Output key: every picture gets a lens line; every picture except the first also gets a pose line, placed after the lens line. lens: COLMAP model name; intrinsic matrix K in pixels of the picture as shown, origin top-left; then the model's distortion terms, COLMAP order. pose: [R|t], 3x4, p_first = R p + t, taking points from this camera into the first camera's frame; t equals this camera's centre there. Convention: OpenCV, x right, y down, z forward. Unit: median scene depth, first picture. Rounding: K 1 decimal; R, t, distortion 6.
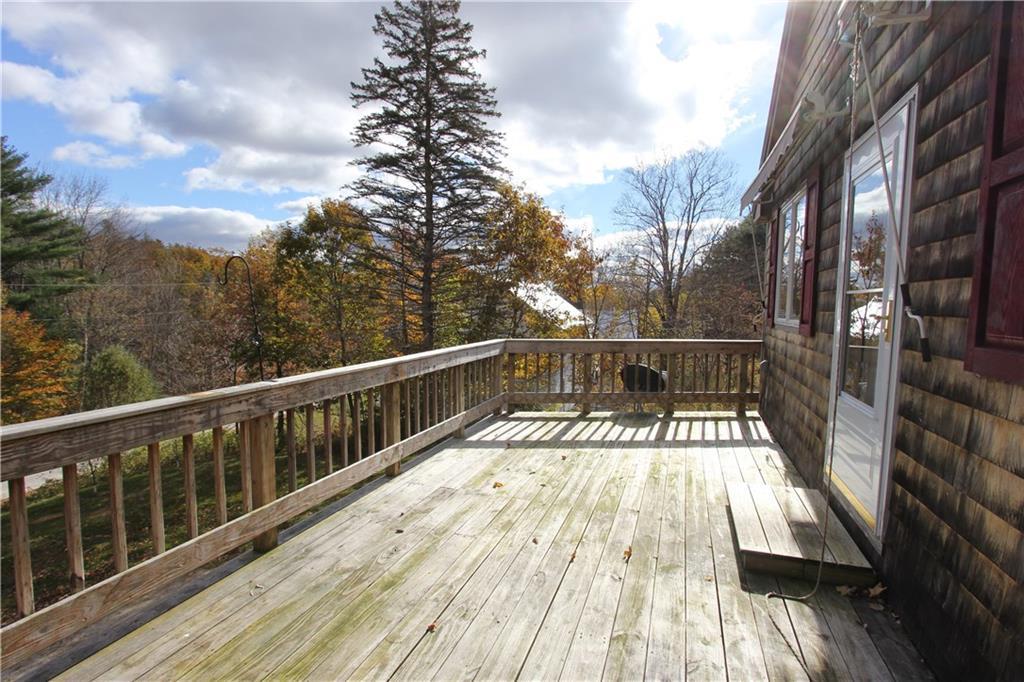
lens RADIAL K [[484.4, 0, 512.0], [0, 484.4, 341.0], [0, 0, 1]] dist [-0.015473, 0.000015]
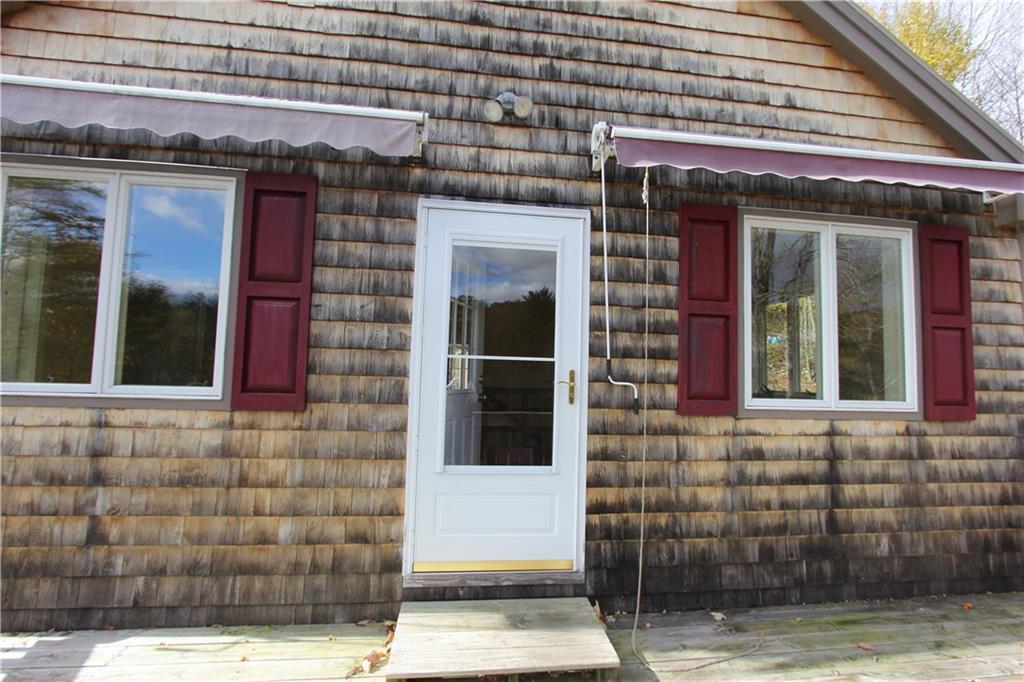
lens RADIAL K [[484.4, 0, 512.0], [0, 484.4, 341.0], [0, 0, 1]] dist [-0.015473, 0.000015]
pose [[-0.459231, 0.031722, 0.887750, -0.238162], [0.038602, 0.999131, -0.015733, -0.146080], [-0.887478, 0.027044, -0.460056, 1.705853]]
